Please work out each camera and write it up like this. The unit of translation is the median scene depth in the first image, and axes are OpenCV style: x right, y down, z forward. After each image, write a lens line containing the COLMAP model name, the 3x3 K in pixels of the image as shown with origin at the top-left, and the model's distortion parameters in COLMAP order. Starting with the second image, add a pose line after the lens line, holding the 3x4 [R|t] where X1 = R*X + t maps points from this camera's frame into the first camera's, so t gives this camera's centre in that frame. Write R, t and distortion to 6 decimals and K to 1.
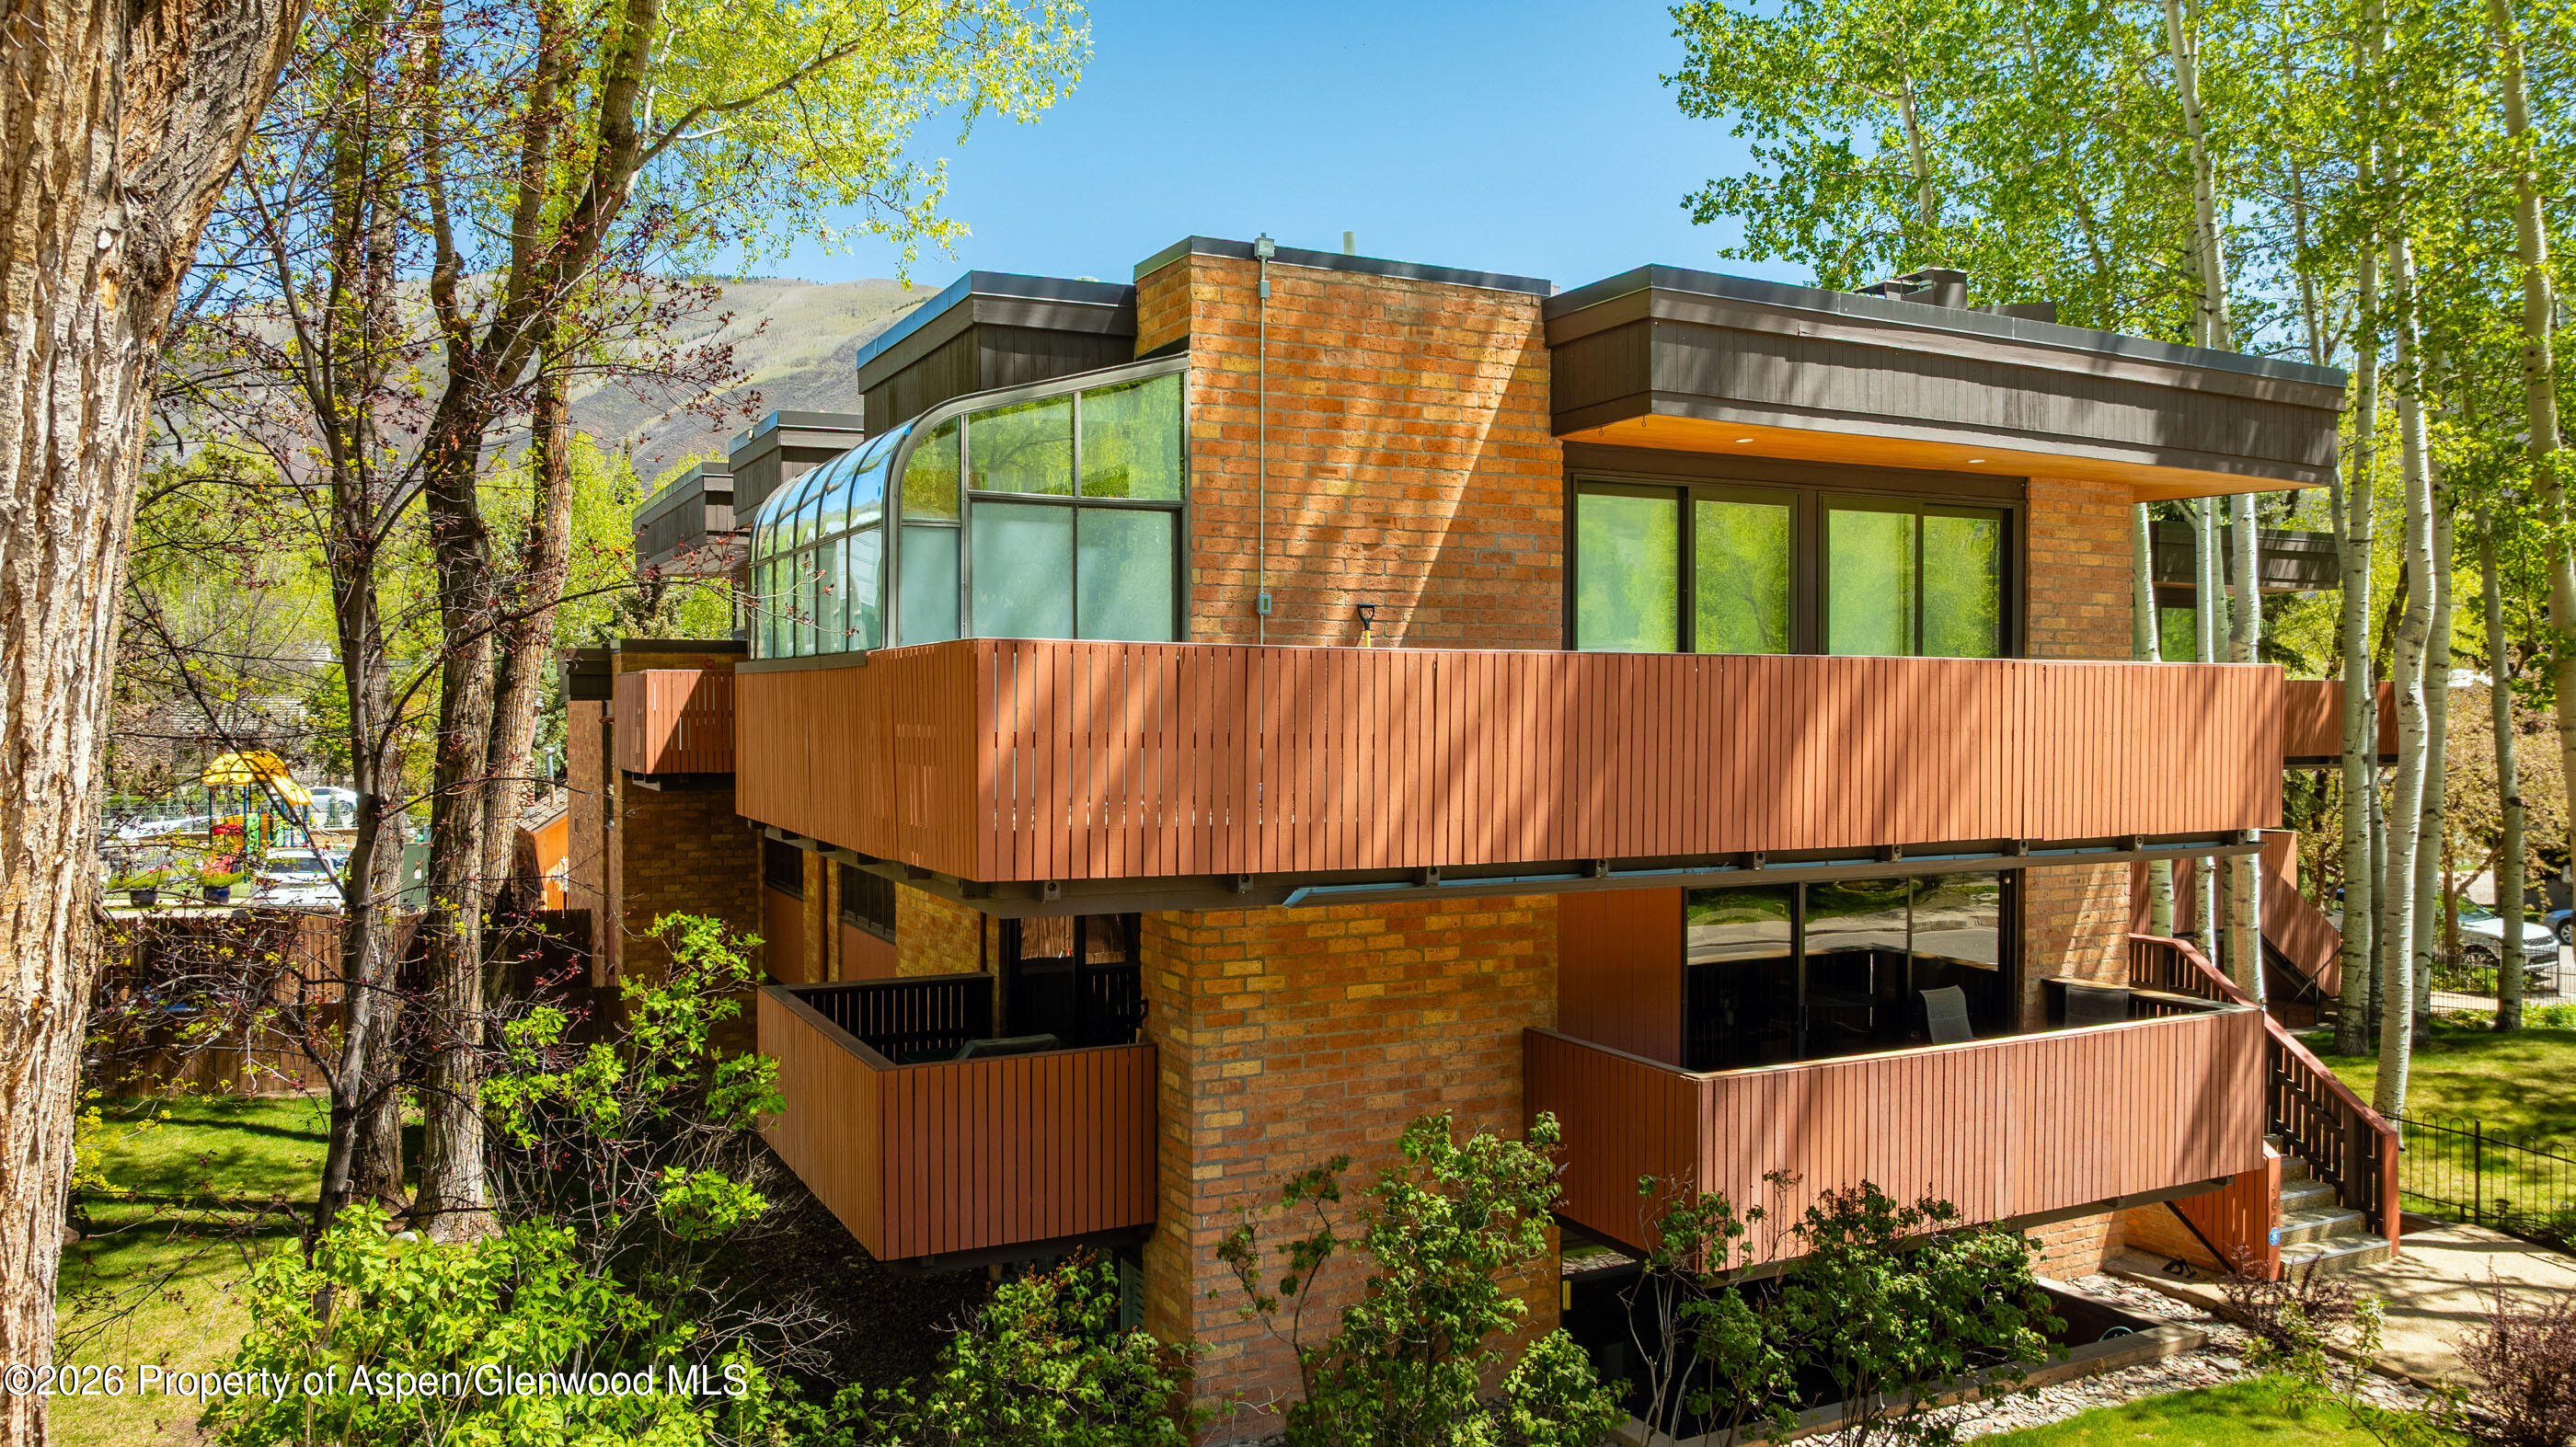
lens RADIAL K [[1872.1, 0, 1288.0], [0, 1872.1, 723.5], [0, 0, 1]] dist [-0.047779, 0.065395]
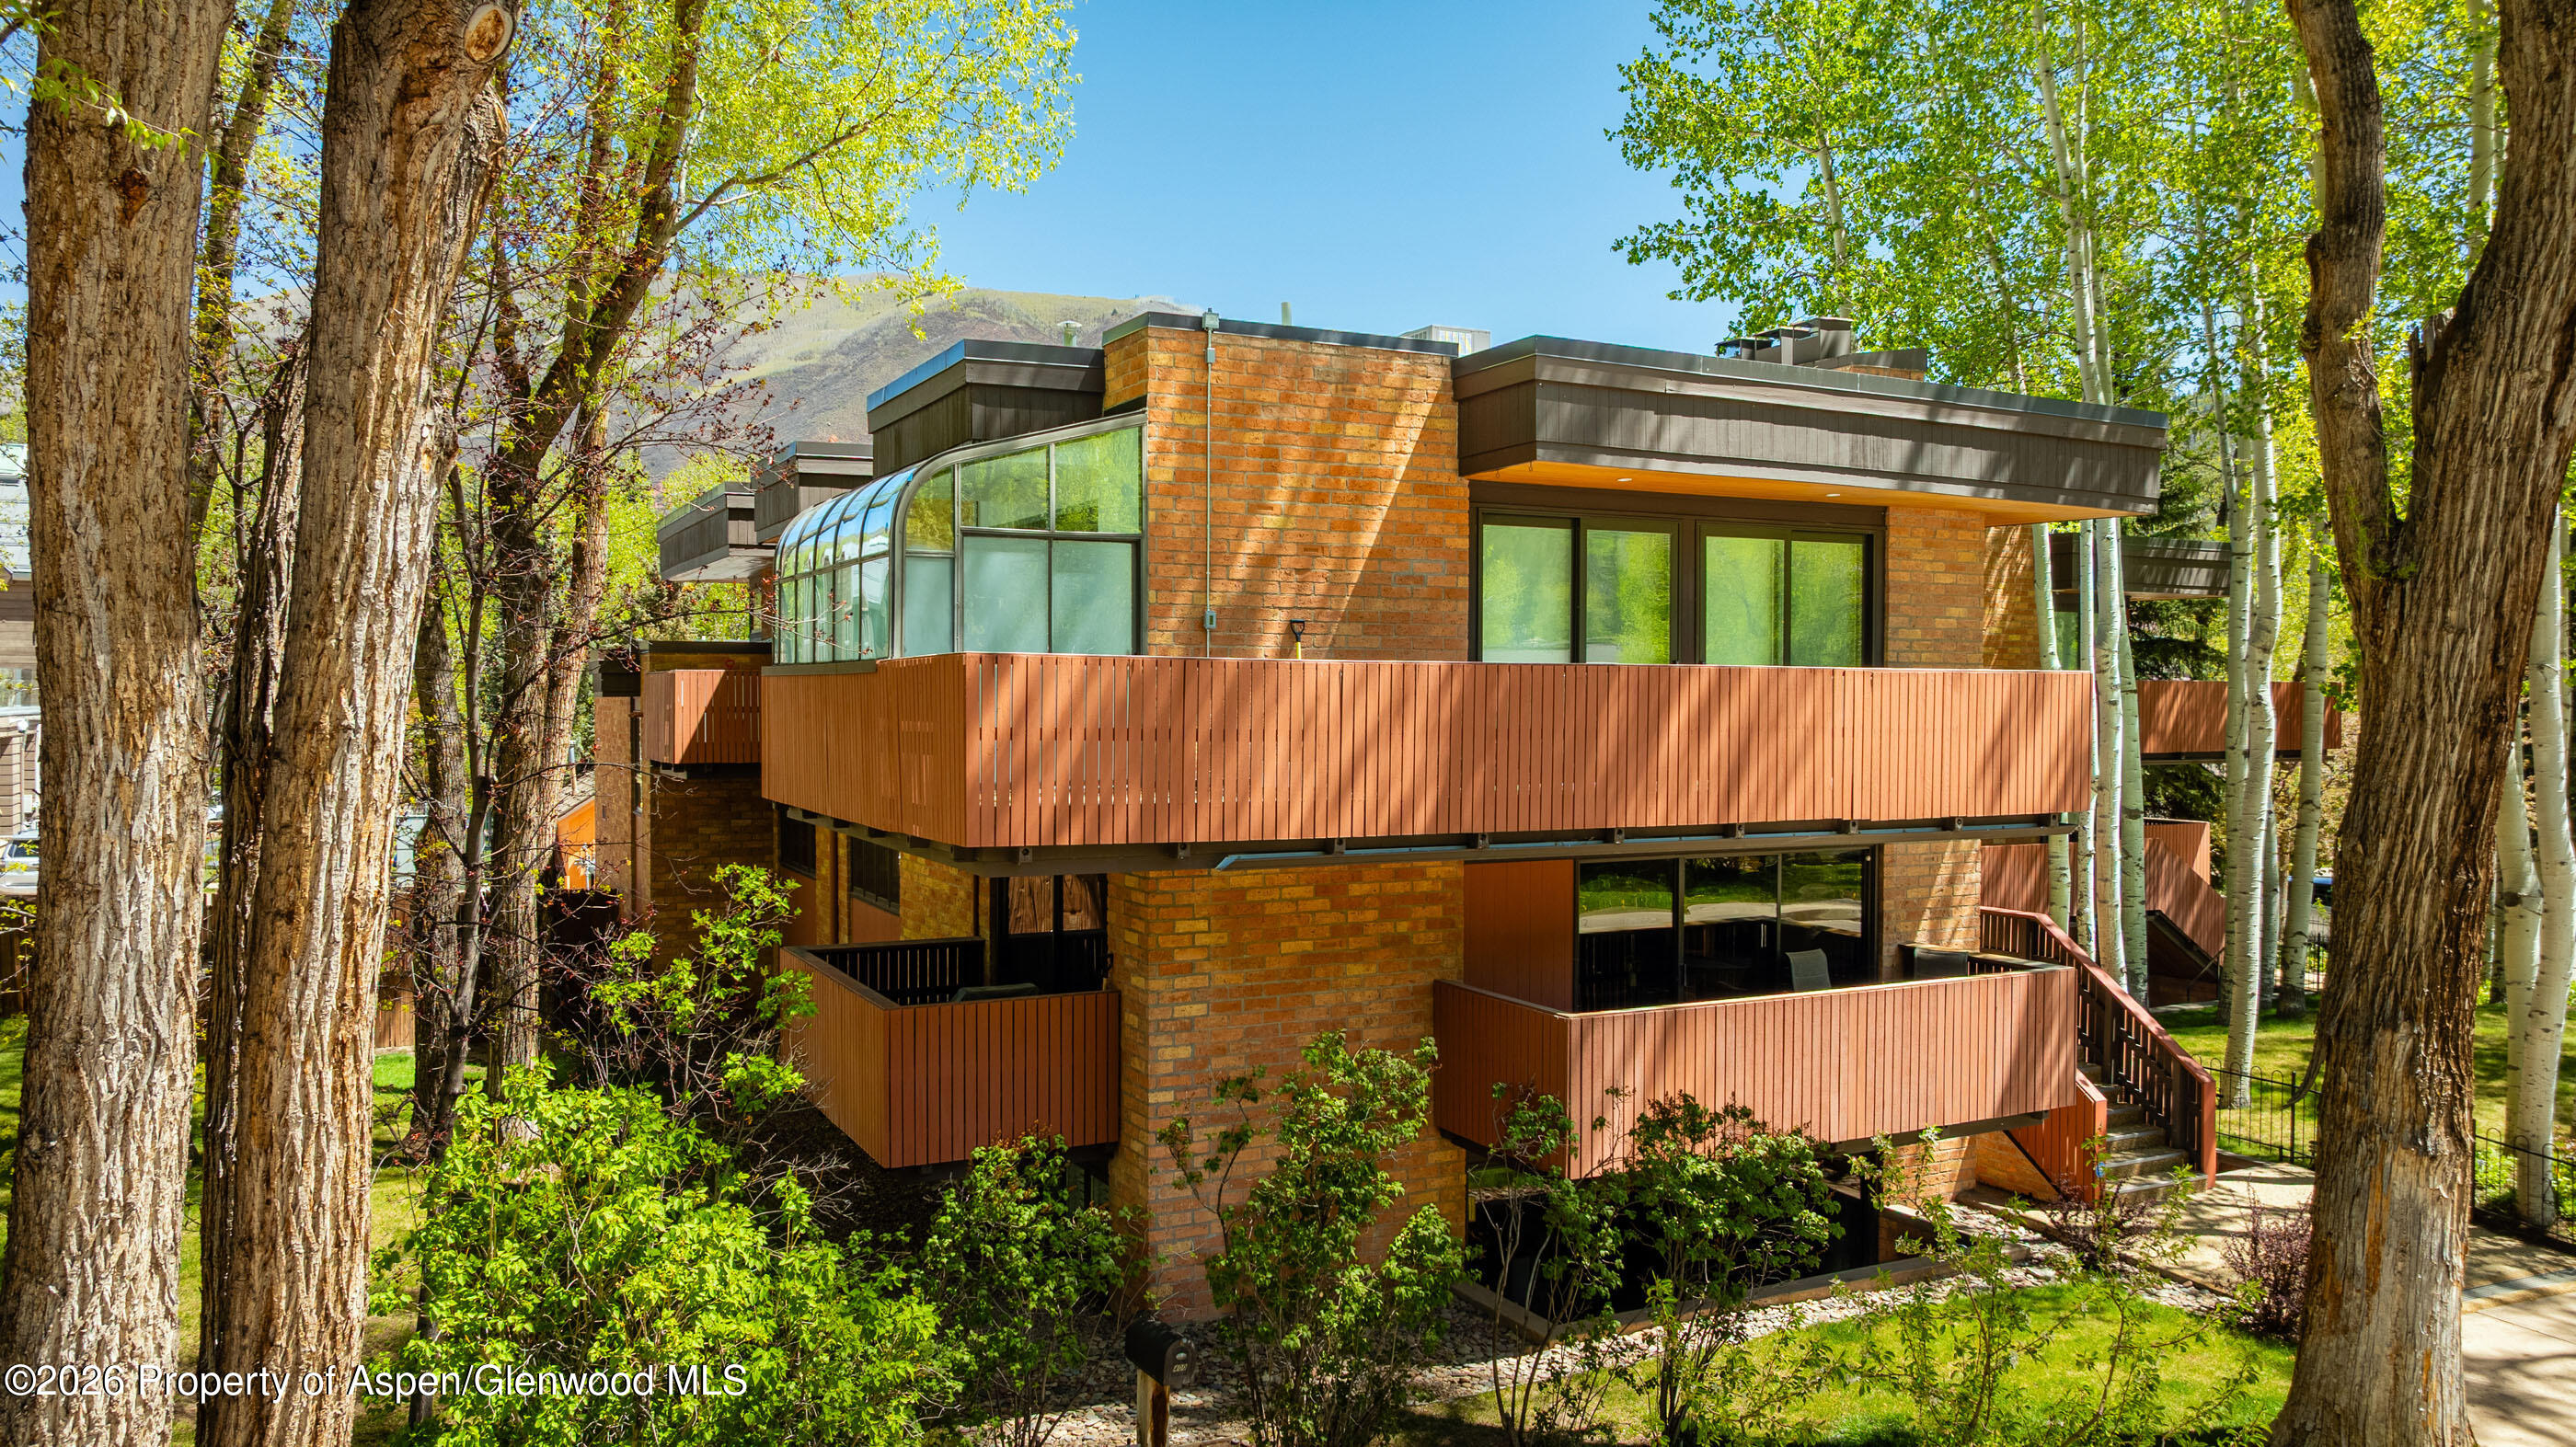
lens RADIAL K [[1872.1, 0, 1288.0], [0, 1872.1, 723.5], [0, 0, 1]] dist [-0.047779, 0.065395]
pose [[0.999995, 0.002189, -0.002350, 0.037814], [-0.002182, 0.999993, 0.002920, -0.001648], [0.002356, -0.002915, 0.999993, -0.180414]]
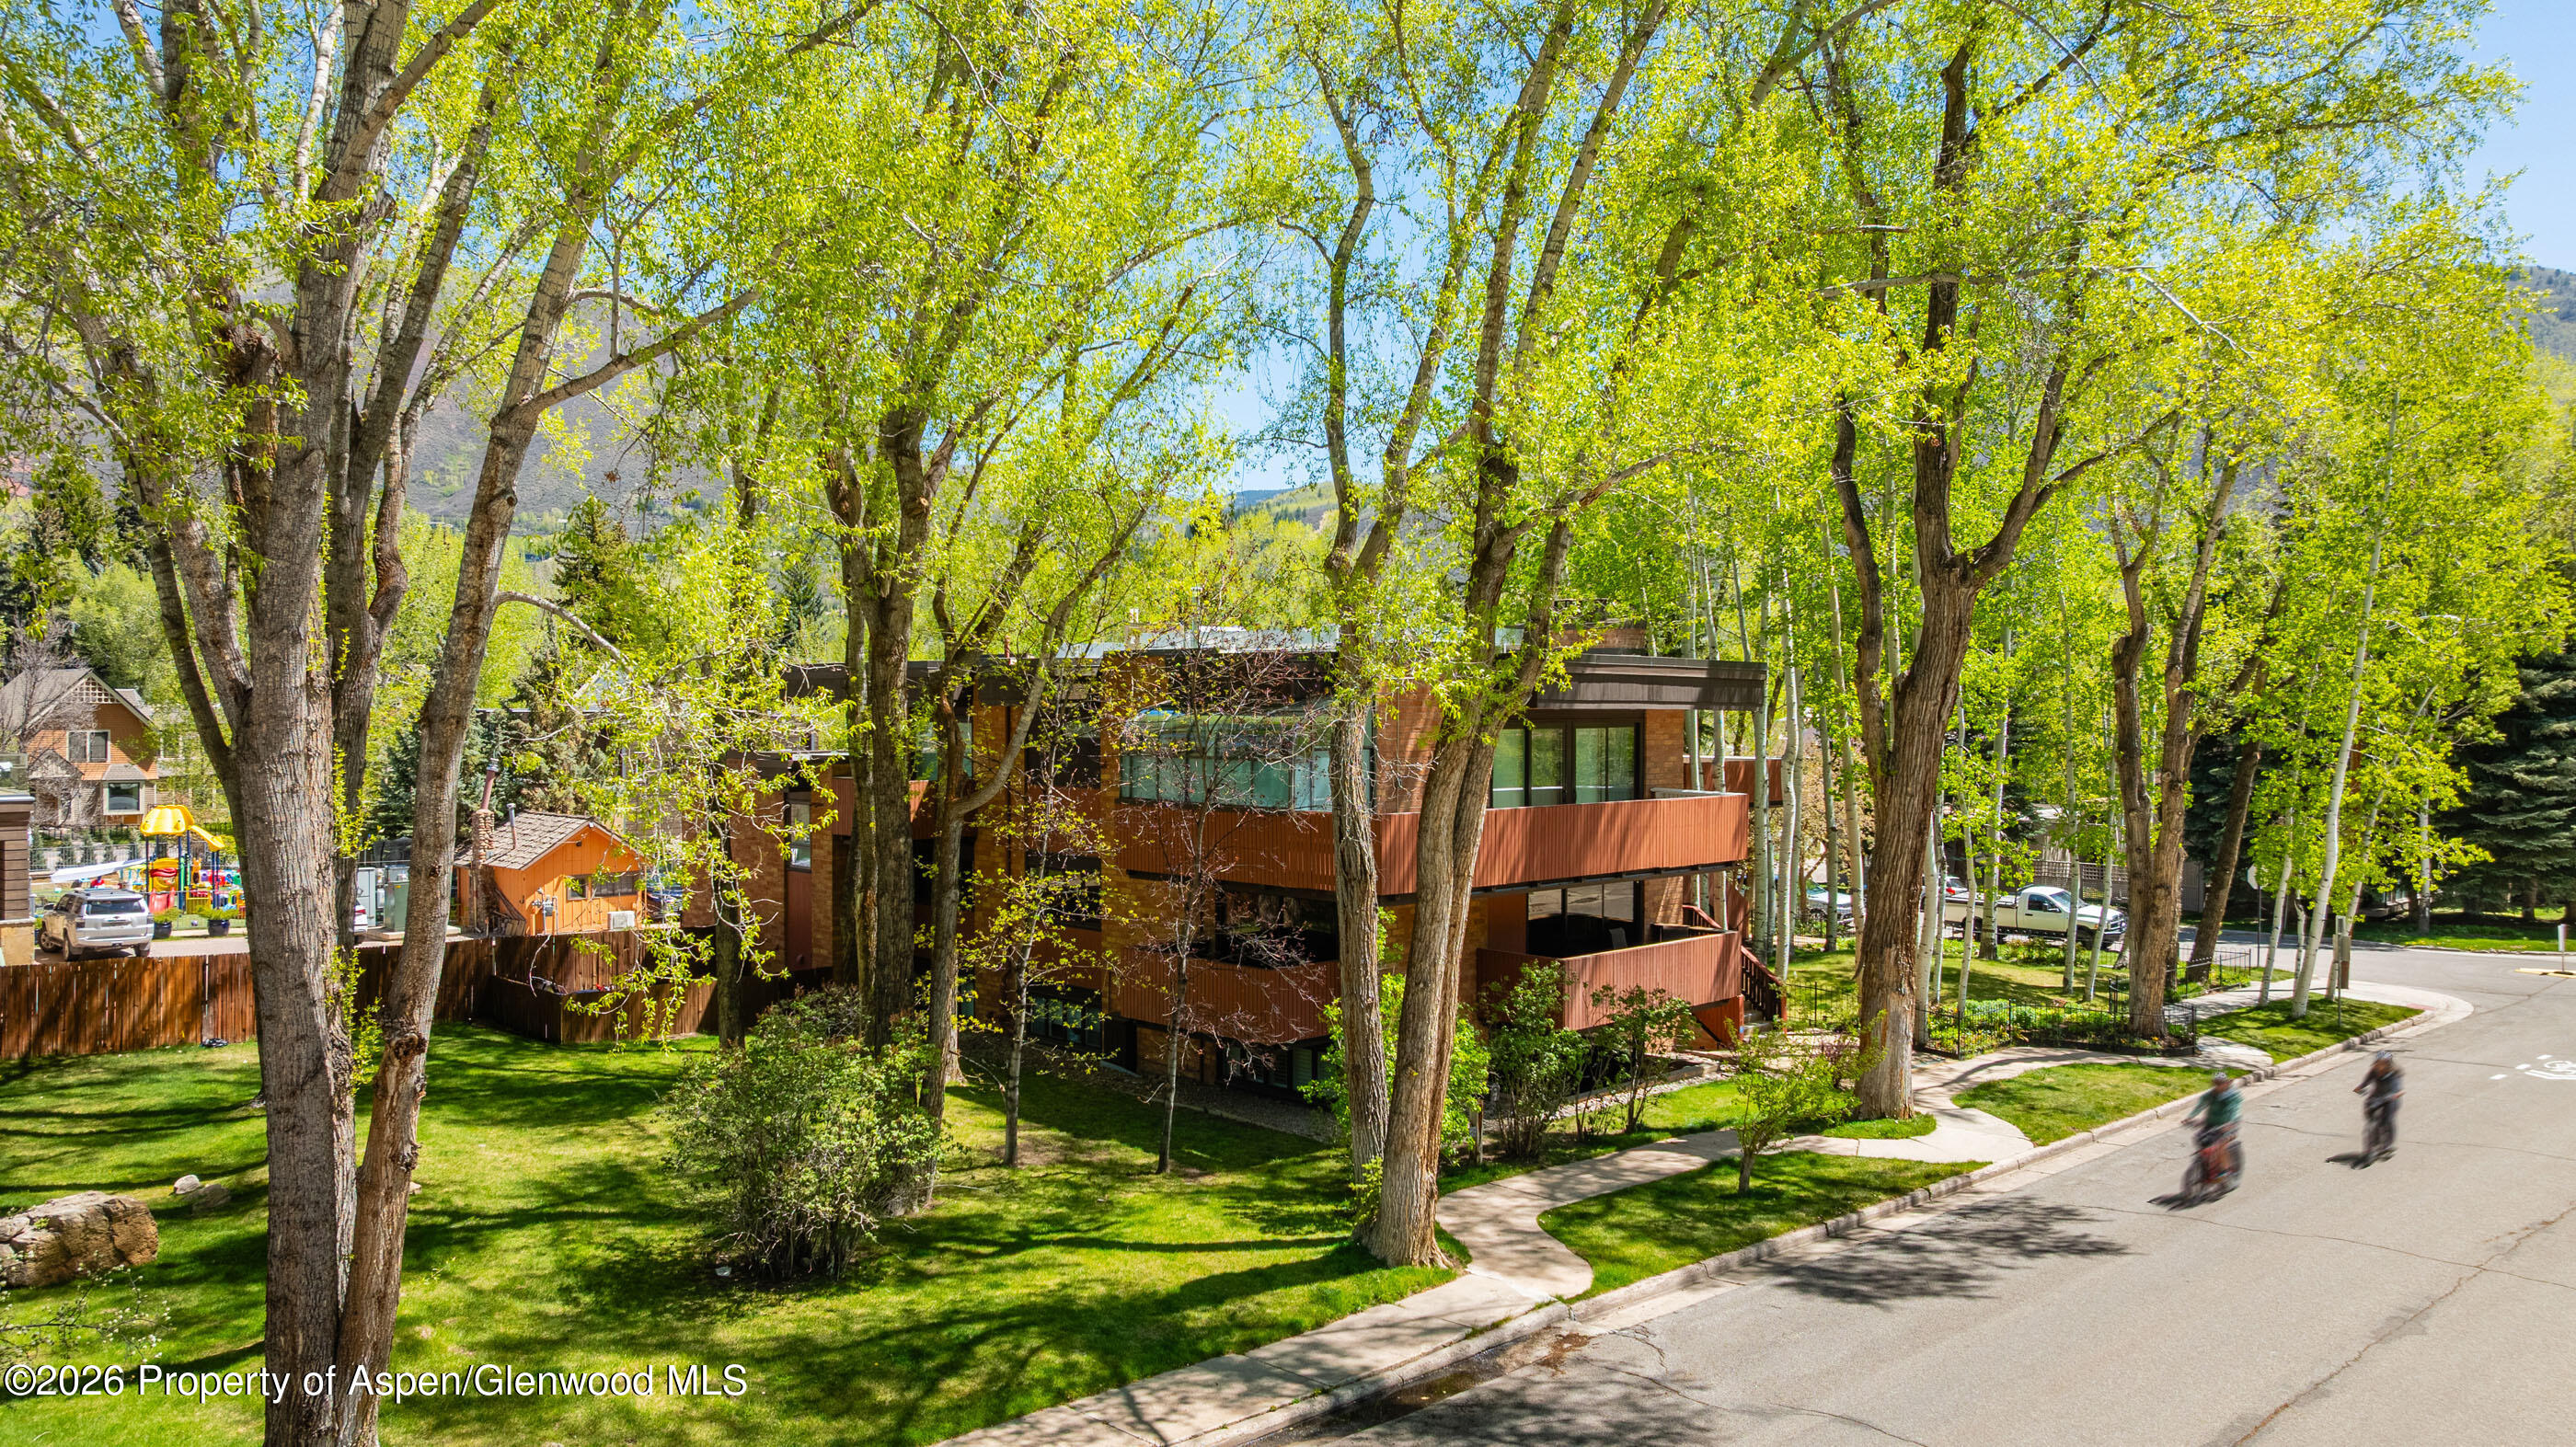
lens RADIAL K [[1872.1, 0, 1288.0], [0, 1872.1, 723.5], [0, 0, 1]] dist [-0.047779, 0.065395]
pose [[0.957474, -0.001046, 0.288518, -0.846675], [0.000759, 0.999999, 0.001106, -0.140261], [-0.288519, -0.000840, 0.957474, -1.330937]]
